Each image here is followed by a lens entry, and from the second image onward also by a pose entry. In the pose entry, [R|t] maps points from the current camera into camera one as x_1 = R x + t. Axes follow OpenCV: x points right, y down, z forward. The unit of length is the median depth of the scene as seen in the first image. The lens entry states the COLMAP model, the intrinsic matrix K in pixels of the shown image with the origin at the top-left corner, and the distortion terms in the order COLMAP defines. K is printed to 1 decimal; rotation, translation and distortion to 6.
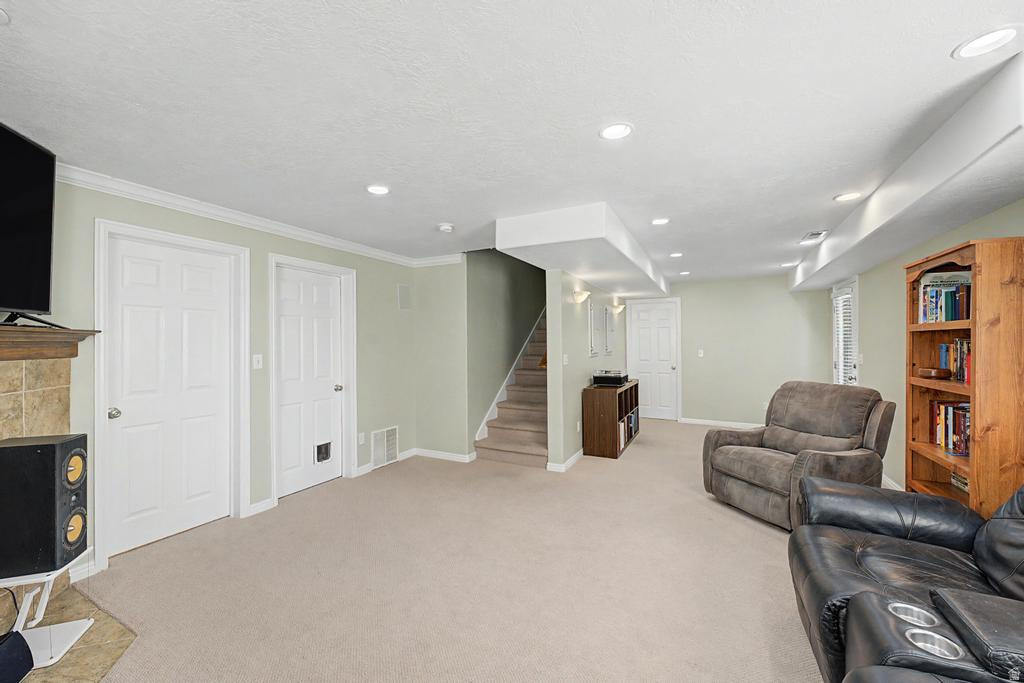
lens RADIAL K [[406.5, 0, 510.9], [0, 406.5, 343.7], [0, 0, 1]] dist [-0.000127, 0.000014]
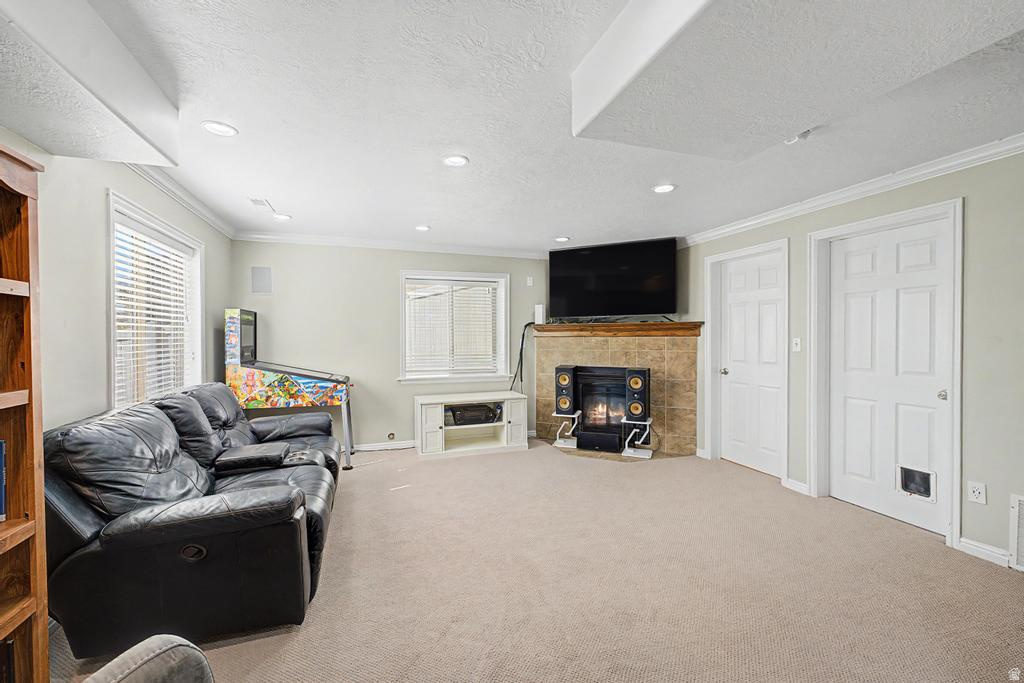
lens RADIAL K [[406.5, 0, 511.1], [0, 406.5, 341.1], [0, 0, 1]] dist [-0.000127, 0.000014]
pose [[-0.690111, 0.007731, -0.723663, 0.793569], [0.002787, 0.999964, 0.008025, 0.036777], [0.723699, 0.003522, -0.690107, 1.559108]]
